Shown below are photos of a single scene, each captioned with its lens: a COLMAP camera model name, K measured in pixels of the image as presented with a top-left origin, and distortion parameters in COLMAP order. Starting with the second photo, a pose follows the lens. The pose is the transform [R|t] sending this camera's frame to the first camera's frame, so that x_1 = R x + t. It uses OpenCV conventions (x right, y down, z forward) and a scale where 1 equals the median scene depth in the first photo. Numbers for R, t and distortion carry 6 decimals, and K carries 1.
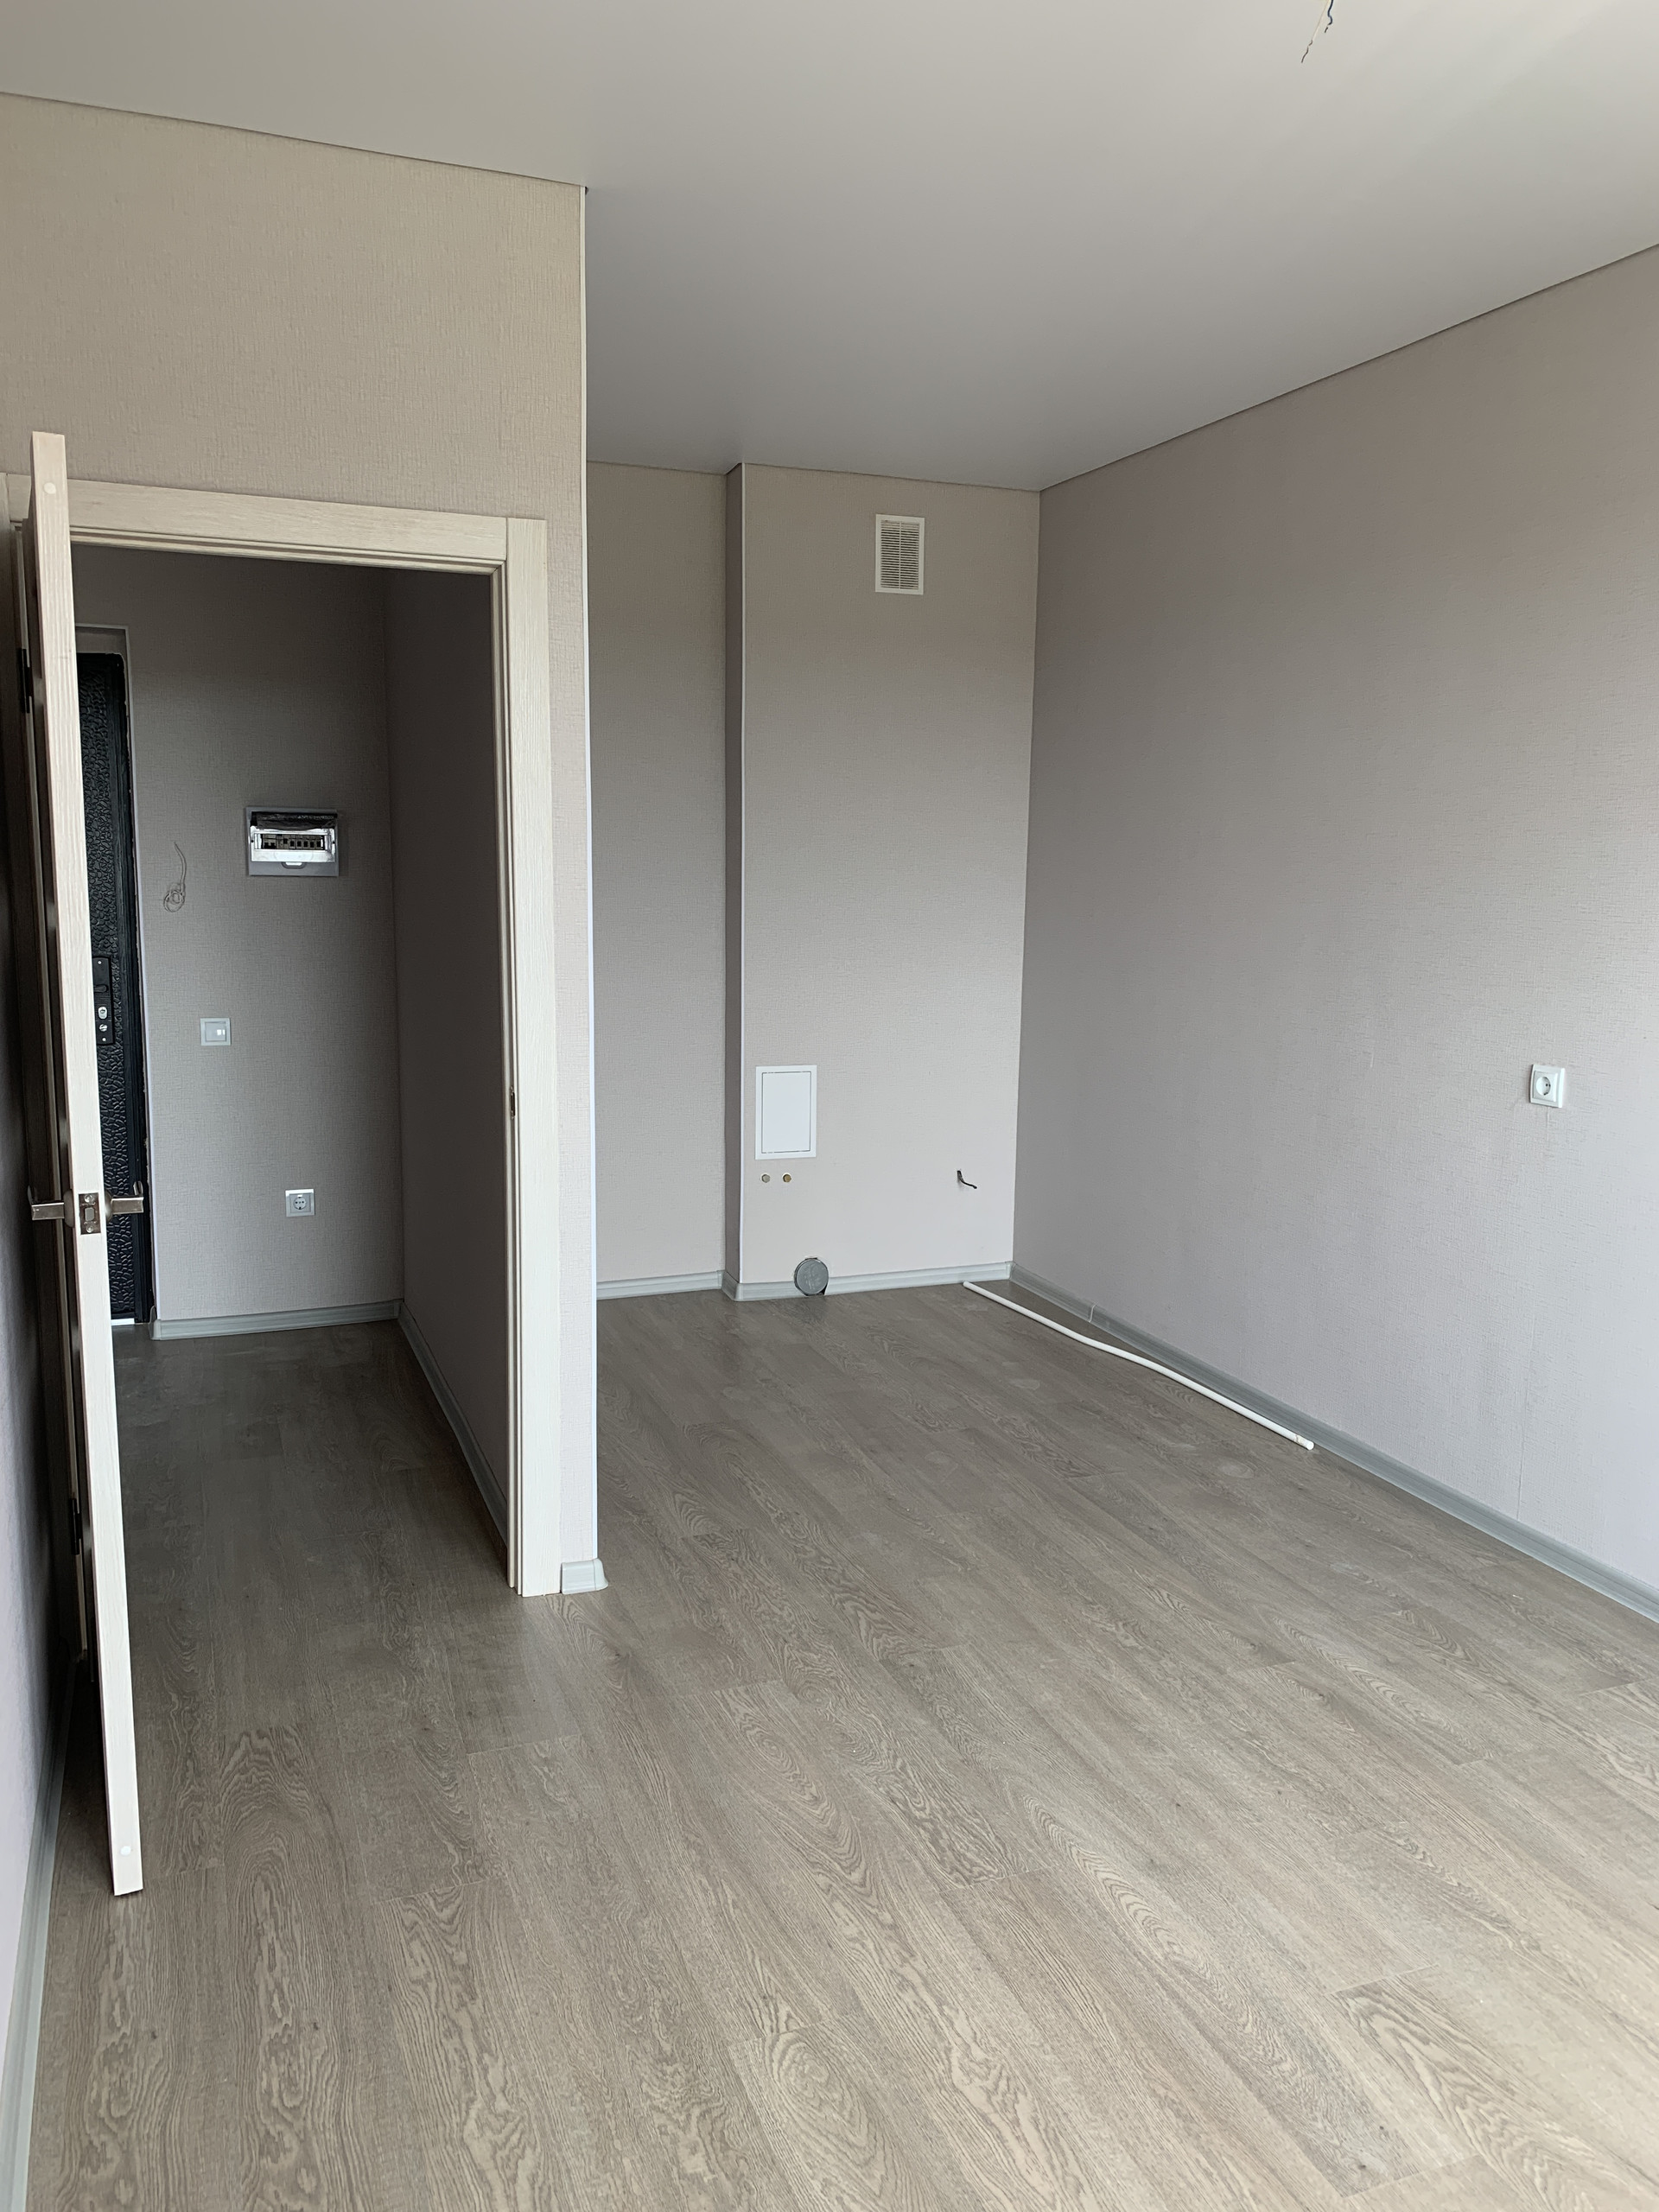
lens RADIAL K [[1709.6, 0, 874.6], [0, 1709.6, 1140.0], [0, 0, 1]] dist [0.065792, -0.061981]
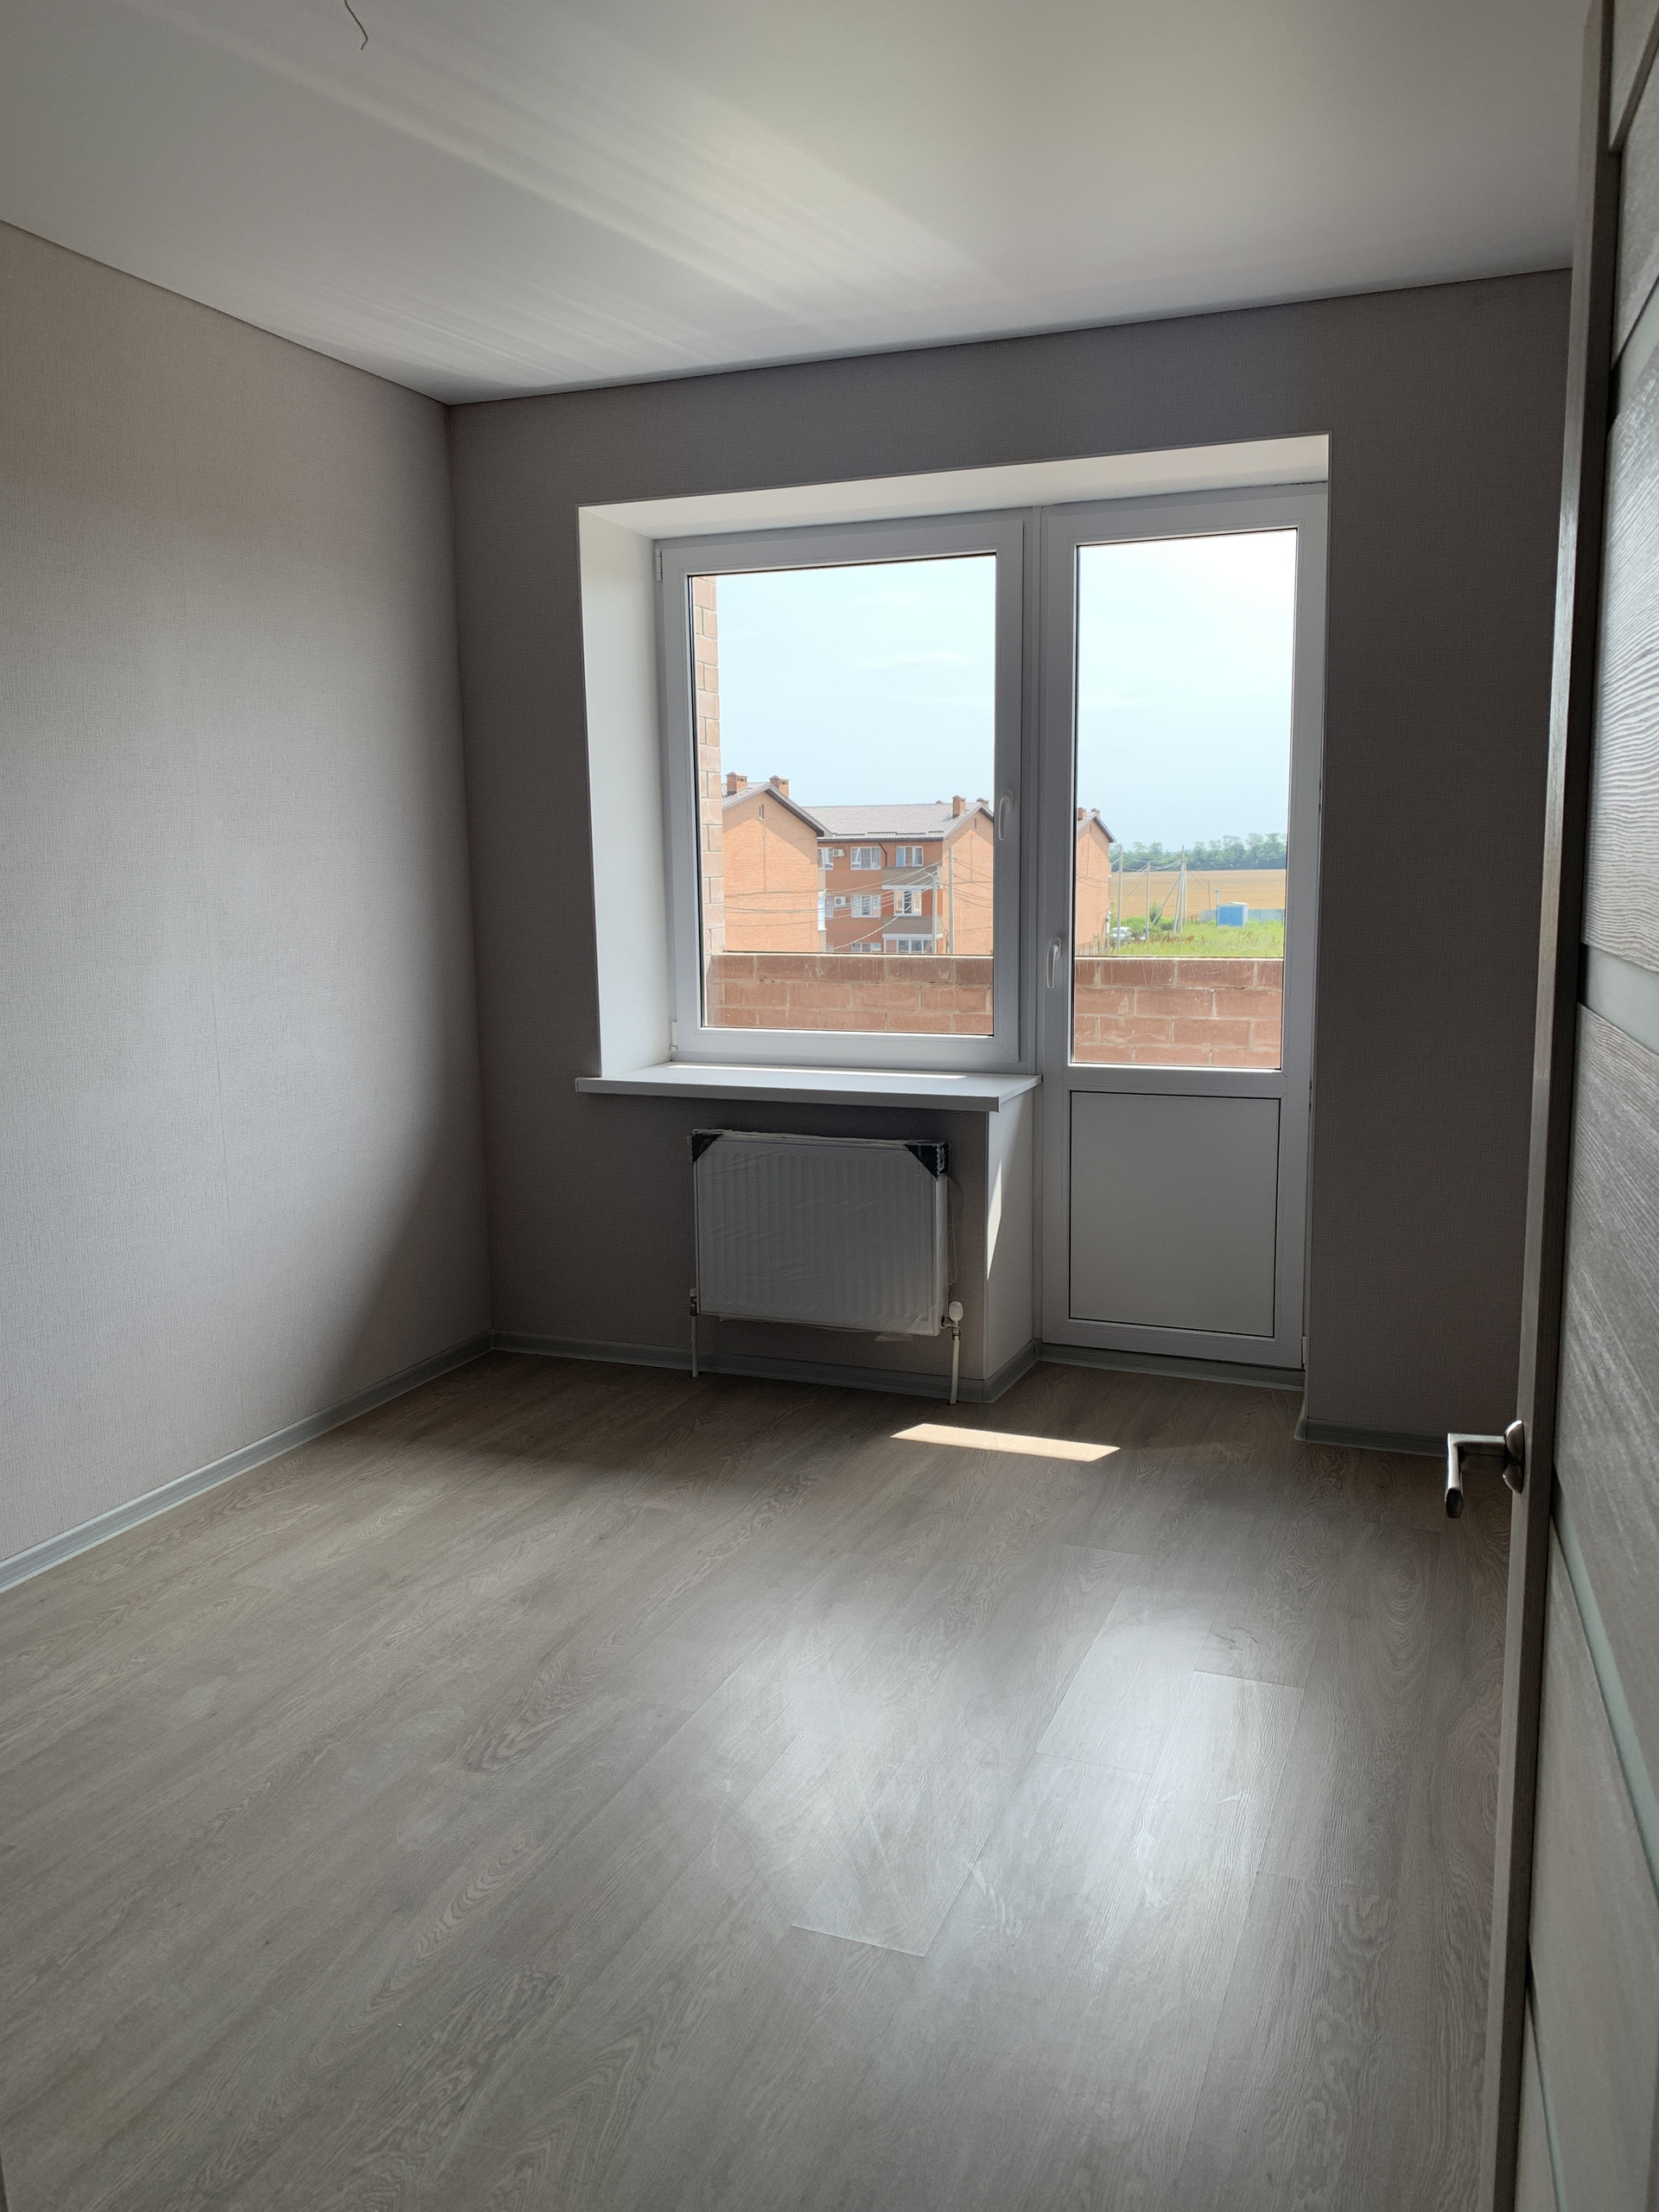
lens RADIAL K [[1709.6, 0, 839.6], [0, 1709.6, 1107.5], [0, 0, 1]] dist [0.065792, -0.061981]
pose [[-0.720513, -0.110537, 0.684575, -0.471491], [0.115796, 0.954173, 0.275943, -0.173624], [-0.683705, 0.278092, -0.674694, 1.064583]]
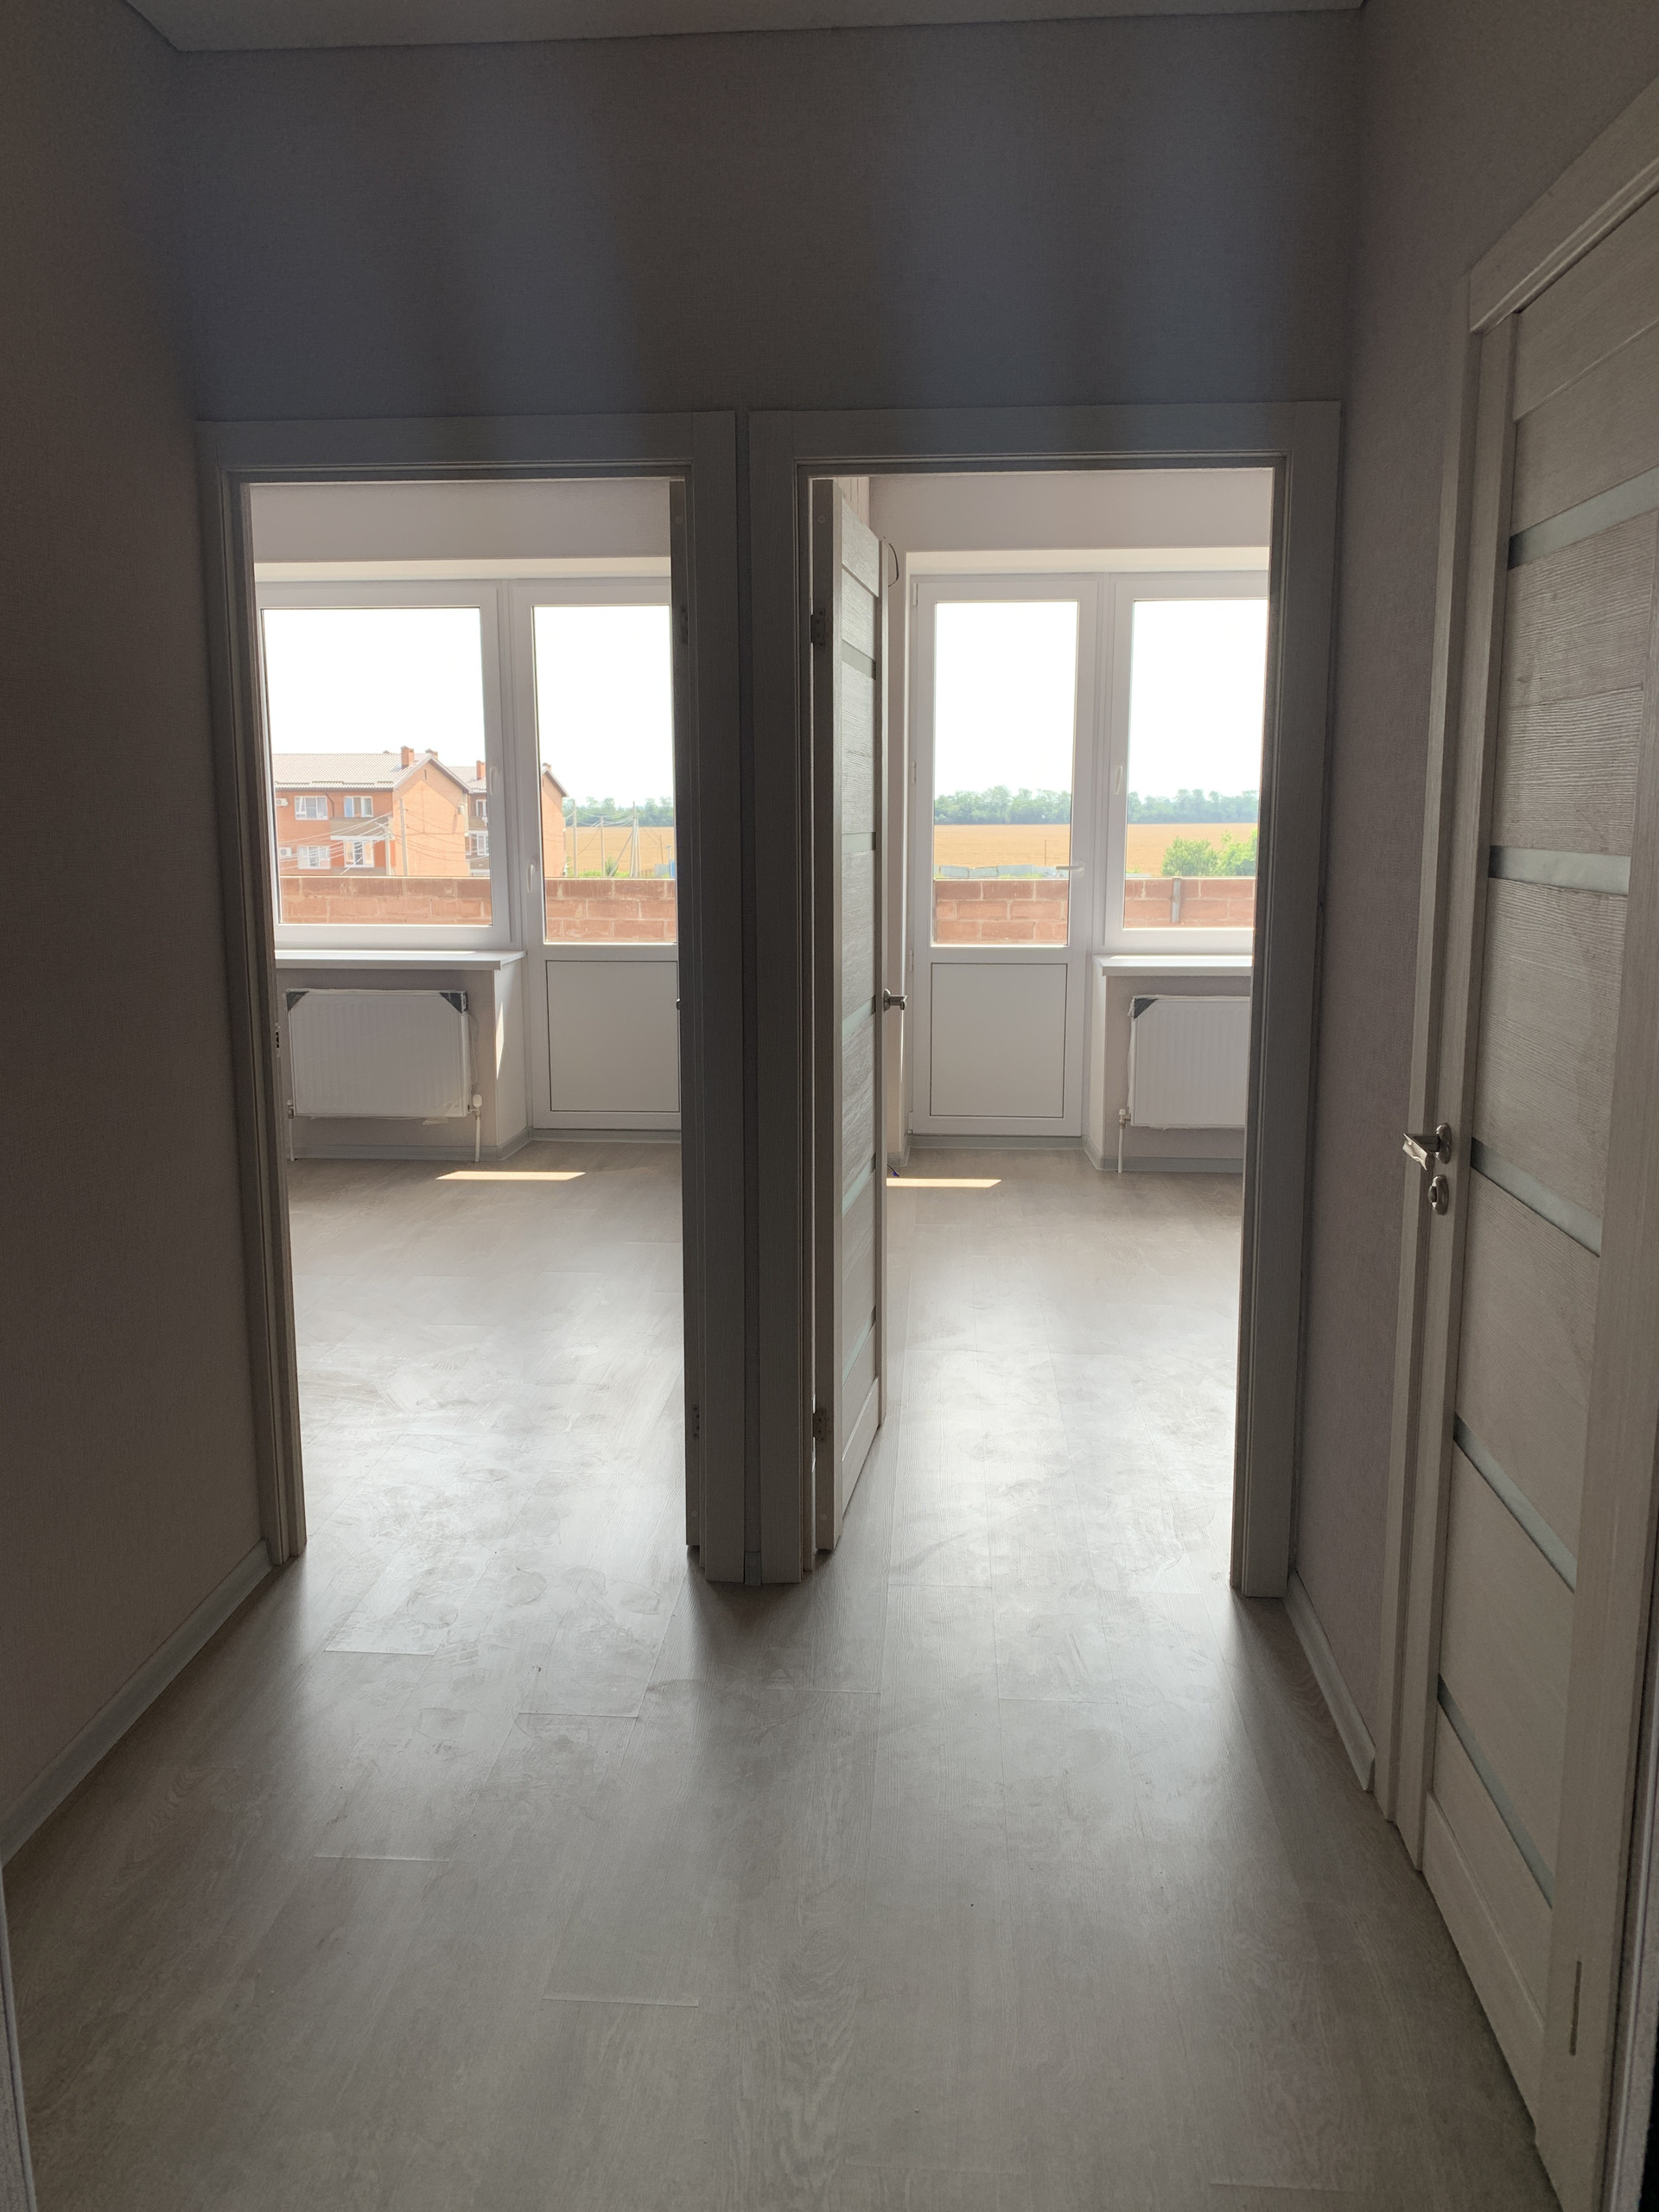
lens RADIAL K [[1709.6, 0, 867.7], [0, 1709.6, 1095.3], [0, 0, 1]] dist [0.065792, -0.061981]
pose [[-0.905366, -0.088090, 0.415394, -0.935352], [0.055842, 0.945050, 0.322122, -0.292067], [-0.420944, 0.314835, -0.850697, 1.718916]]
